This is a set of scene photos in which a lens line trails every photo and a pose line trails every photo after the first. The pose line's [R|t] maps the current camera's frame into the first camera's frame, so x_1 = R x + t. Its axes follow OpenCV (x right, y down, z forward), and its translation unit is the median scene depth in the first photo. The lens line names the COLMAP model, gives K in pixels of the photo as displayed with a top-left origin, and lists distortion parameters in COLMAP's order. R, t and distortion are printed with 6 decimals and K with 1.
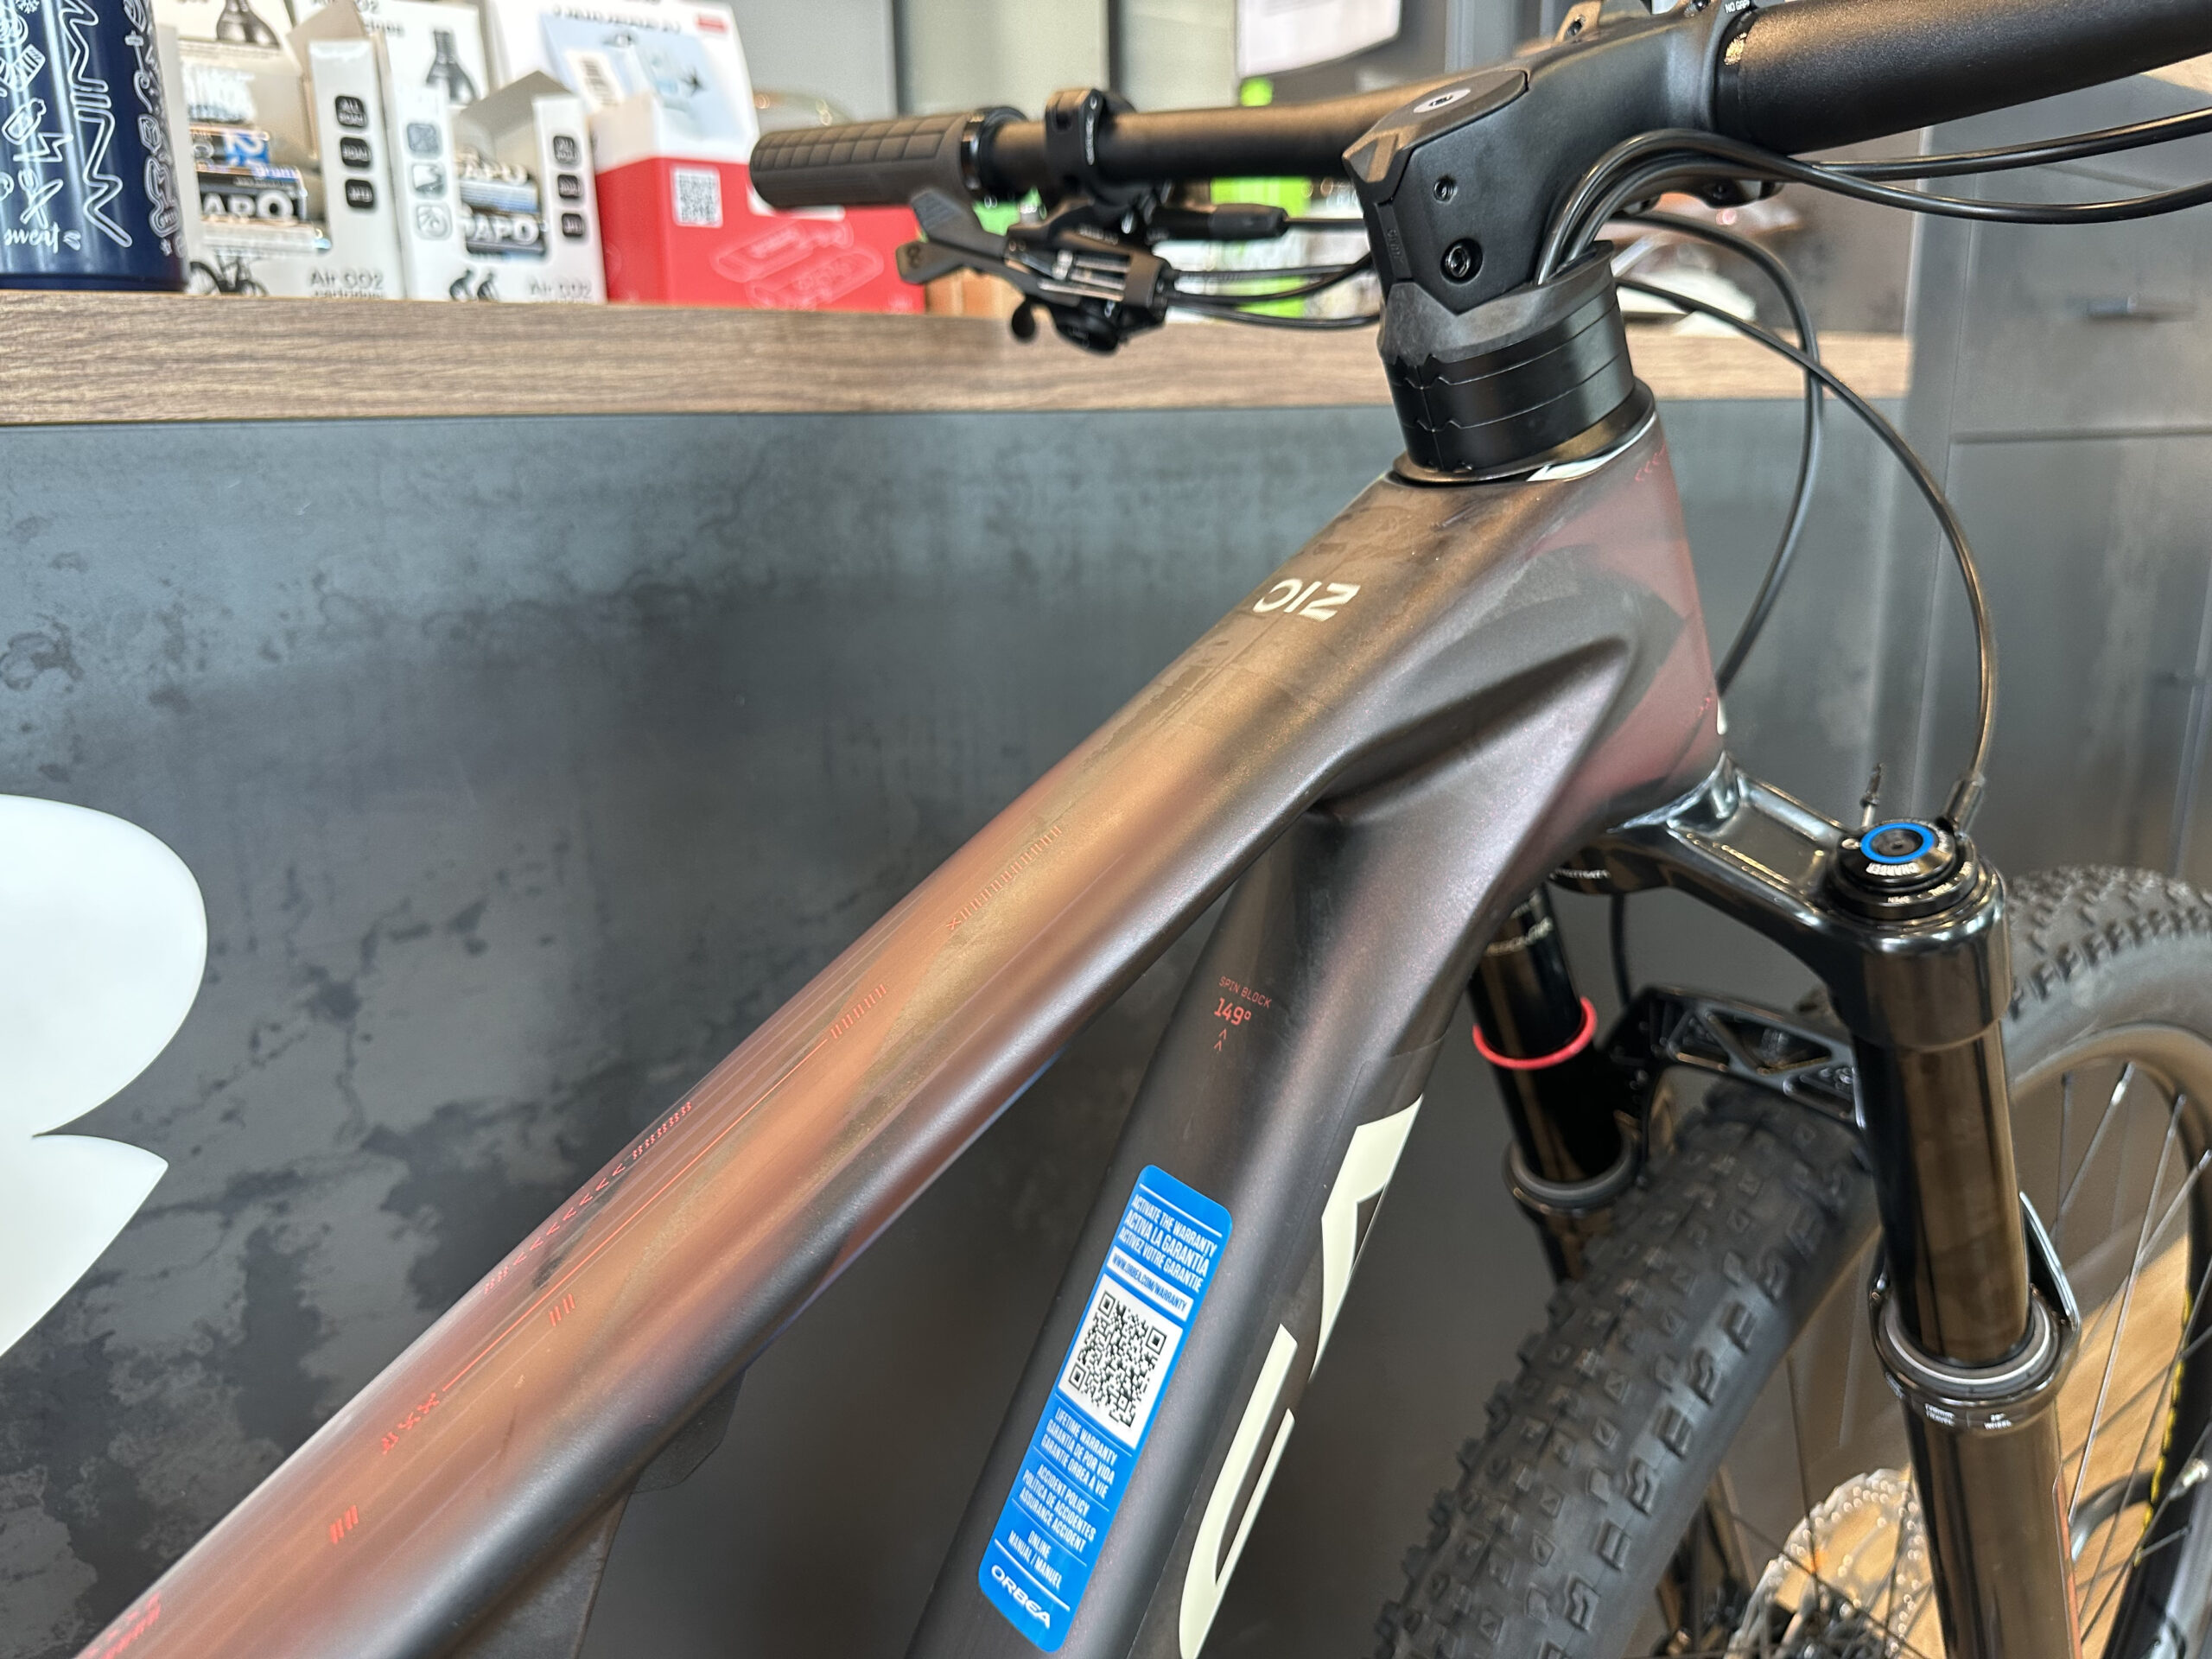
lens RADIAL K [[1622.0, 0, 1103.1], [0, 1622.0, 844.5], [0, 0, 1]] dist [0.006440, -0.045900]
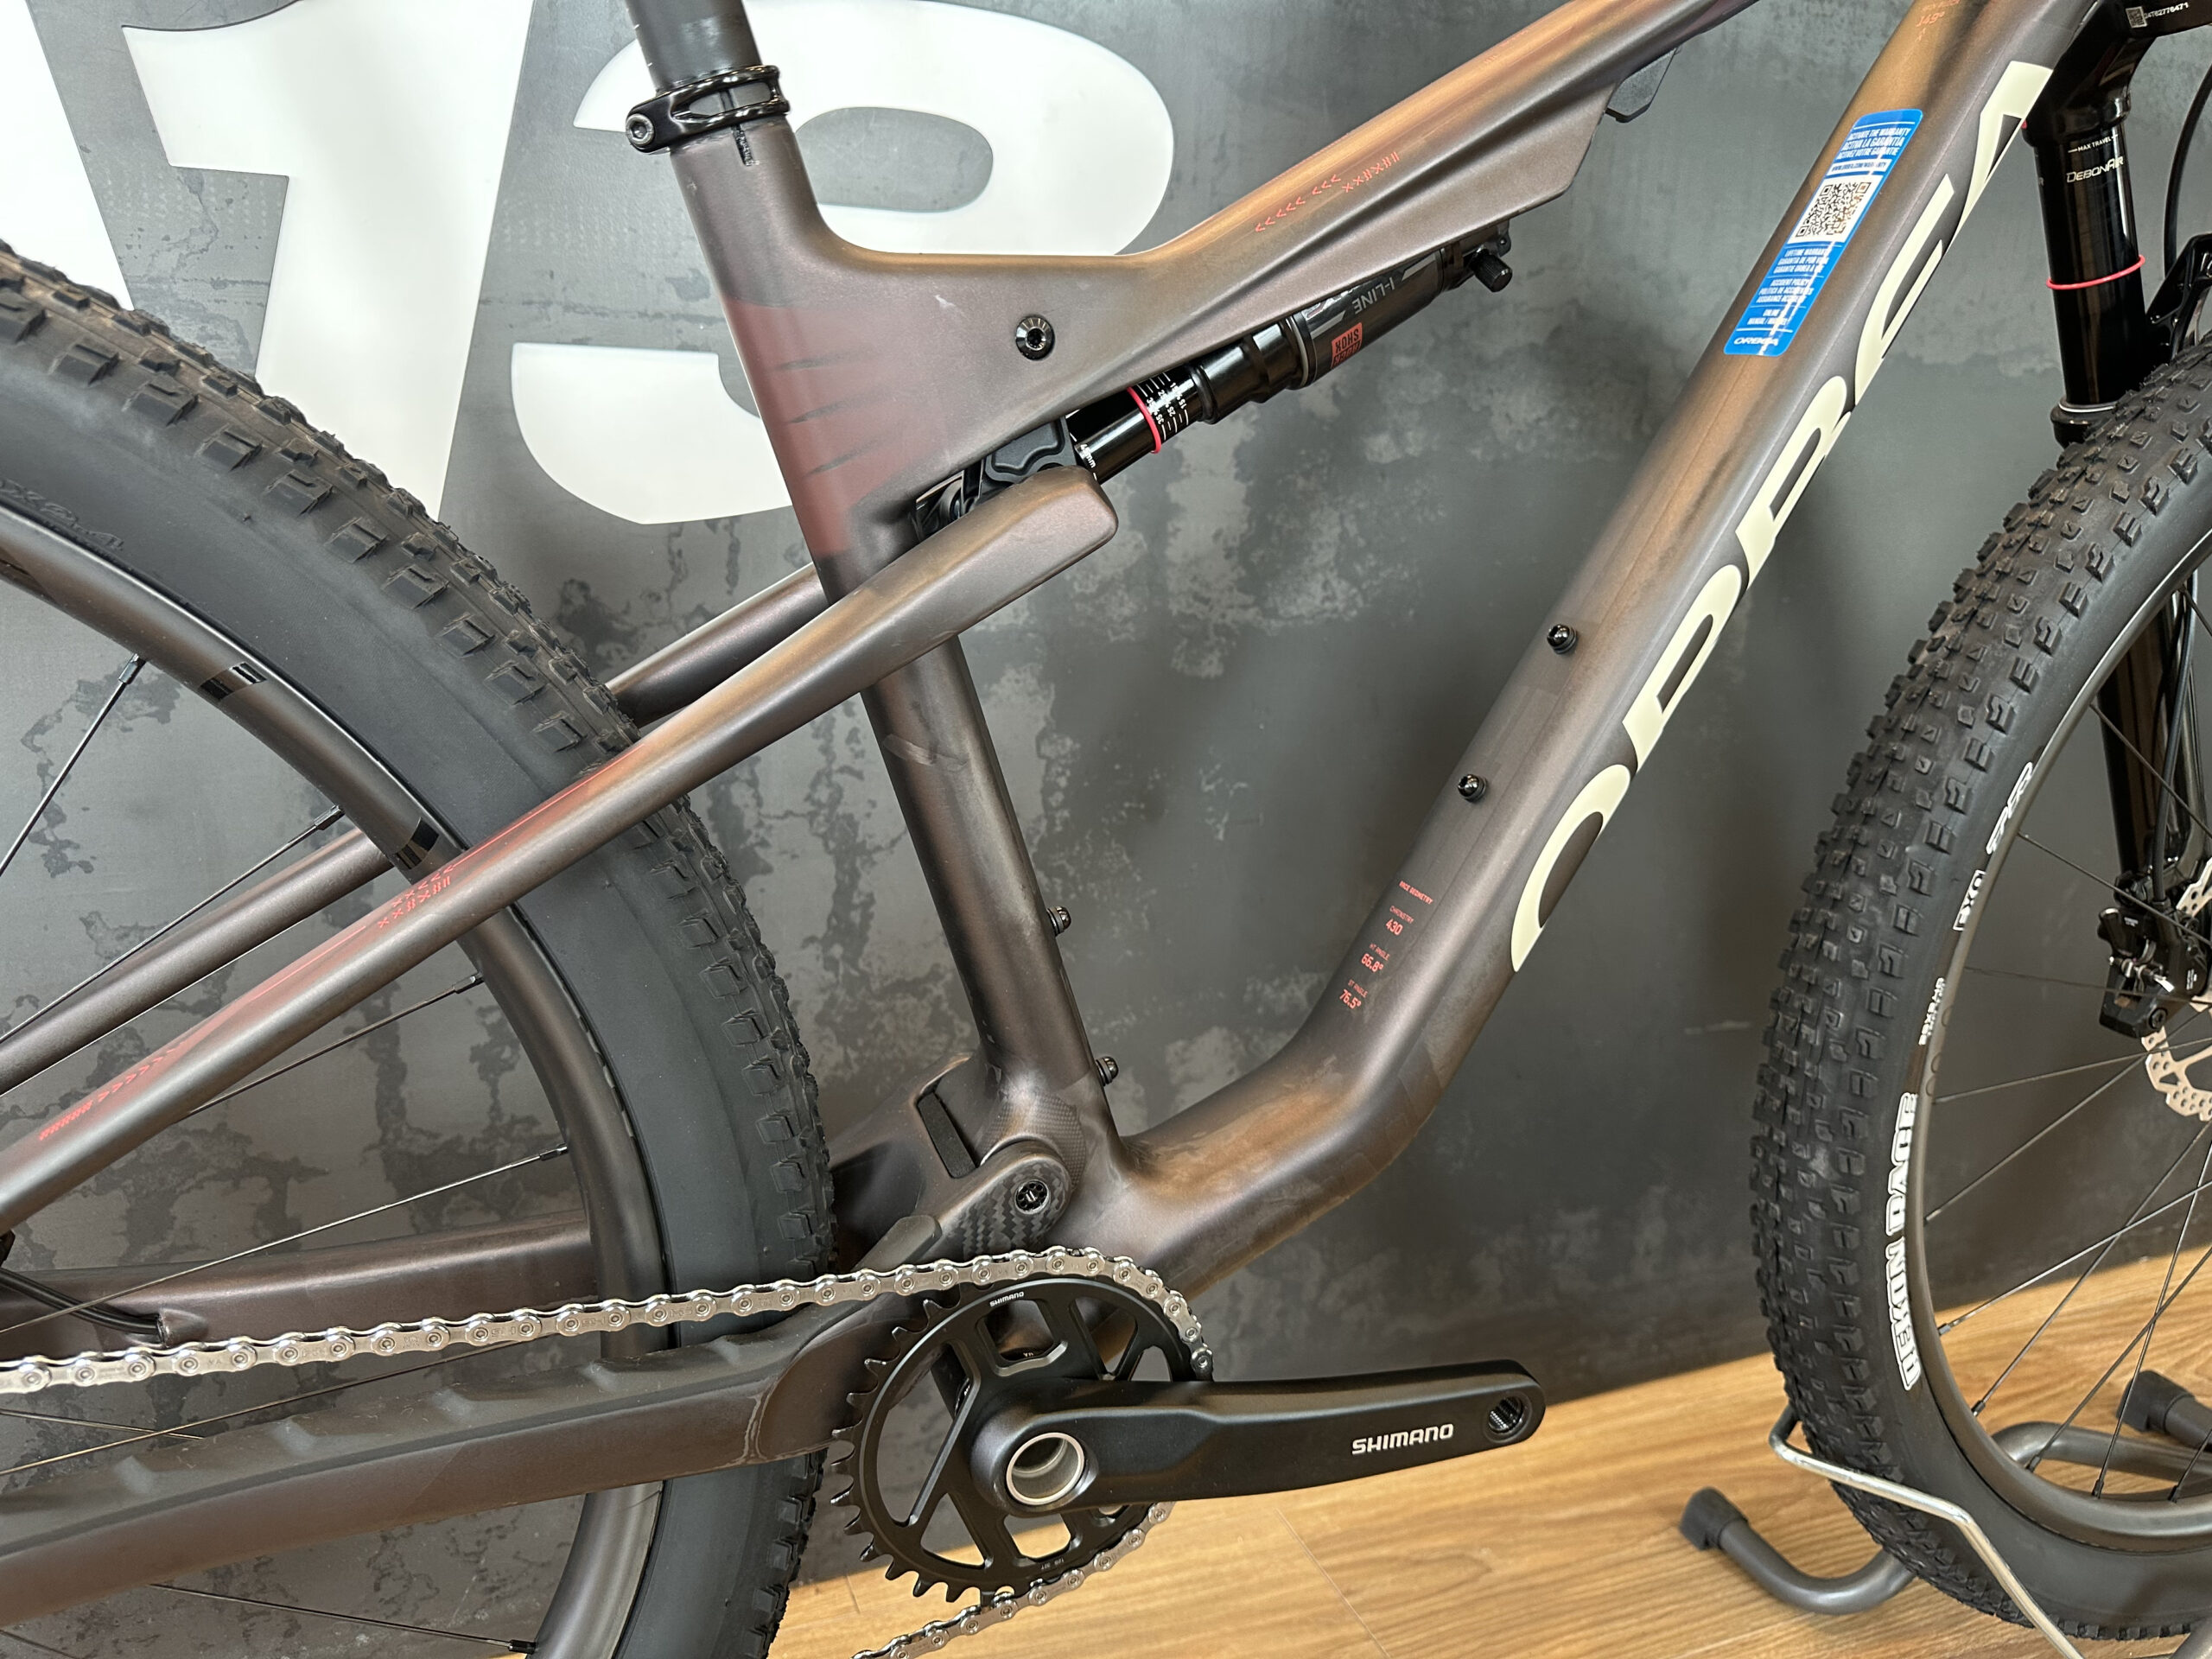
lens RADIAL K [[1619.5, 0, 1106.0], [0, 1619.5, 829.5], [0, 0, 1]] dist [0.020672, -0.004058]
pose [[0.964335, 0.120753, -0.235535, -0.158504], [-0.123600, 0.992328, 0.002693, 0.679858], [0.234054, 0.026515, 0.971862, -0.527685]]
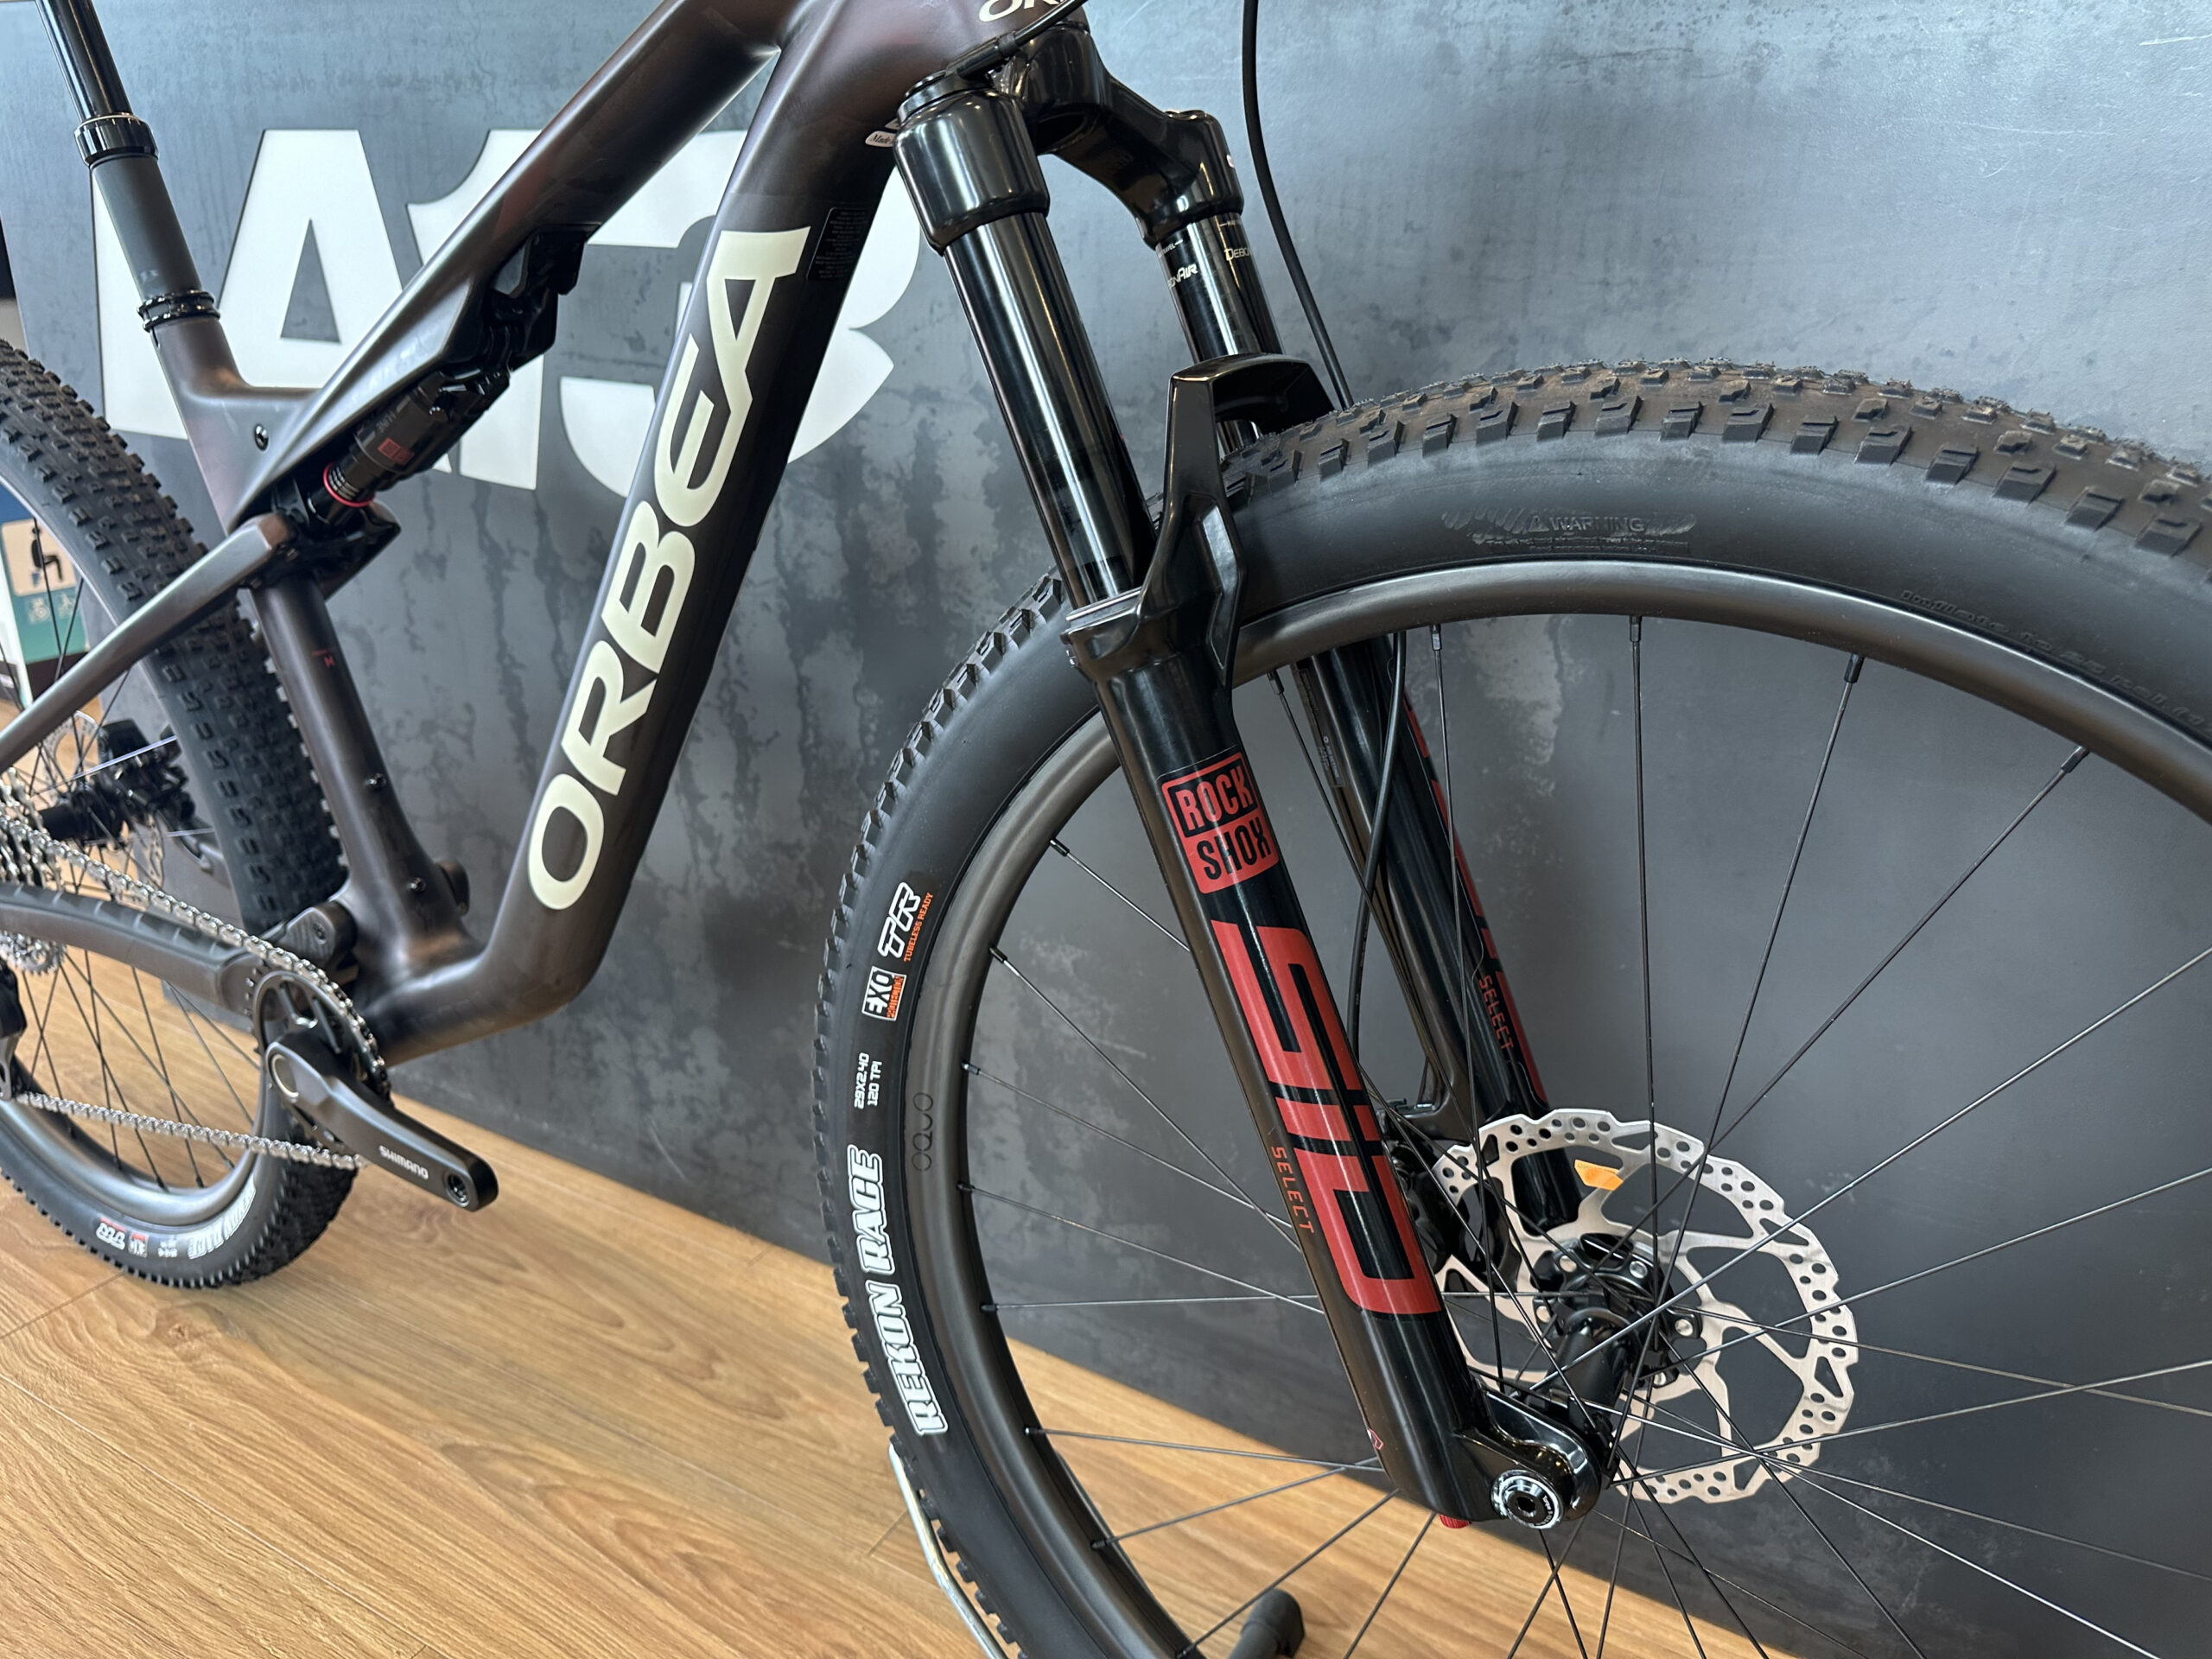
lens RADIAL K [[1607.0, 0, 1102.6], [0, 1607.0, 841.0], [0, 0, 1]] dist [0.051630, -0.051170]
pose [[0.382702, 0.362071, -0.849967, 1.356575], [-0.269549, 0.923736, 0.272130, 0.126611], [0.883676, 0.124963, 0.451112, 0.405439]]
